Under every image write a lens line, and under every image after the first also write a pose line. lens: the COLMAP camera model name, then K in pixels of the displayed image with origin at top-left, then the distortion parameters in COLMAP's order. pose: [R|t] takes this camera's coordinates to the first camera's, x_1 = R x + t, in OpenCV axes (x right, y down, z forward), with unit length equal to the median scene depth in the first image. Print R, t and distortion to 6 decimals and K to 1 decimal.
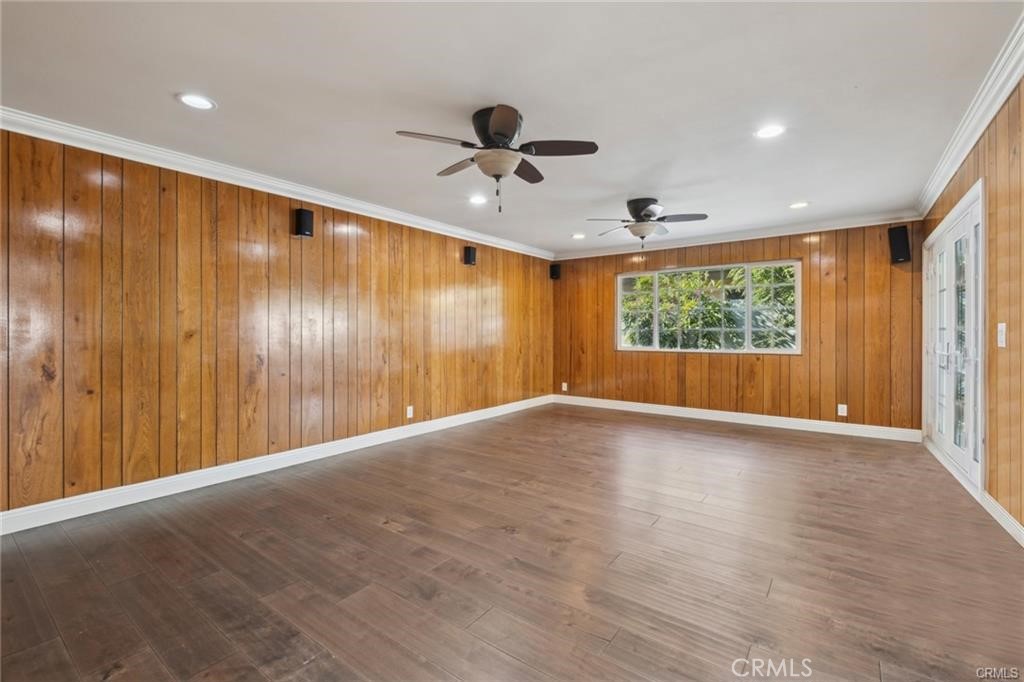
lens RADIAL K [[451.7, 0, 520.9], [0, 451.7, 333.7], [0, 0, 1]] dist [0.000283, -0.000667]
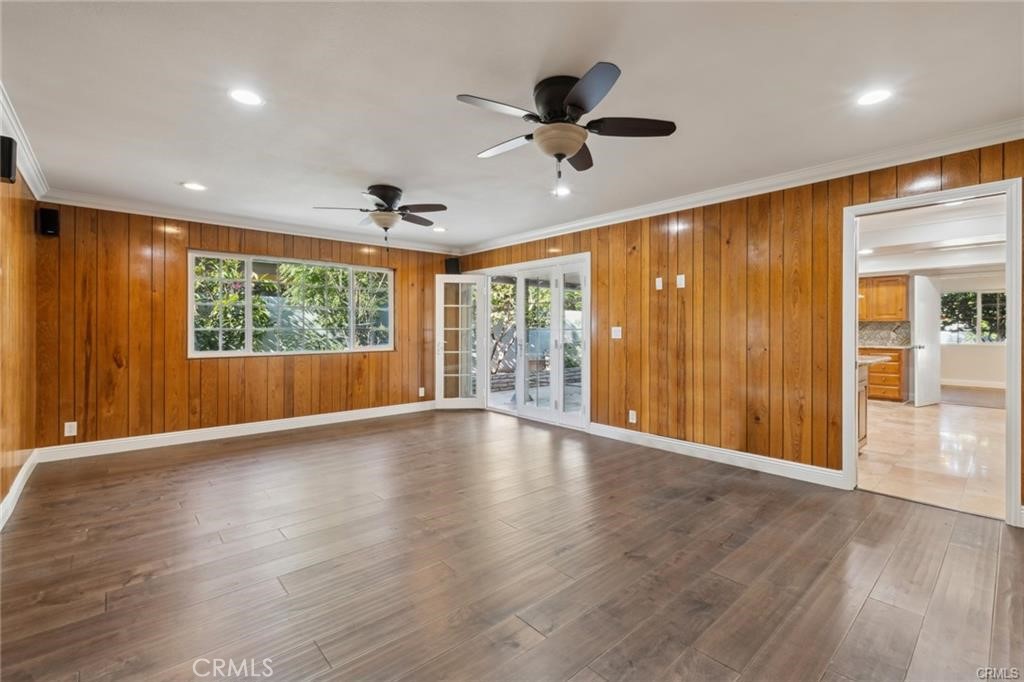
lens RADIAL K [[451.7, 0, 520.9], [0, 451.7, 333.7], [0, 0, 1]] dist [0.000283, -0.000667]
pose [[0.195516, -0.010087, 0.980649, -0.412528], [0.002586, 0.999949, 0.009770, -0.007531], [-0.980697, 0.000626, 0.195532, 0.395805]]
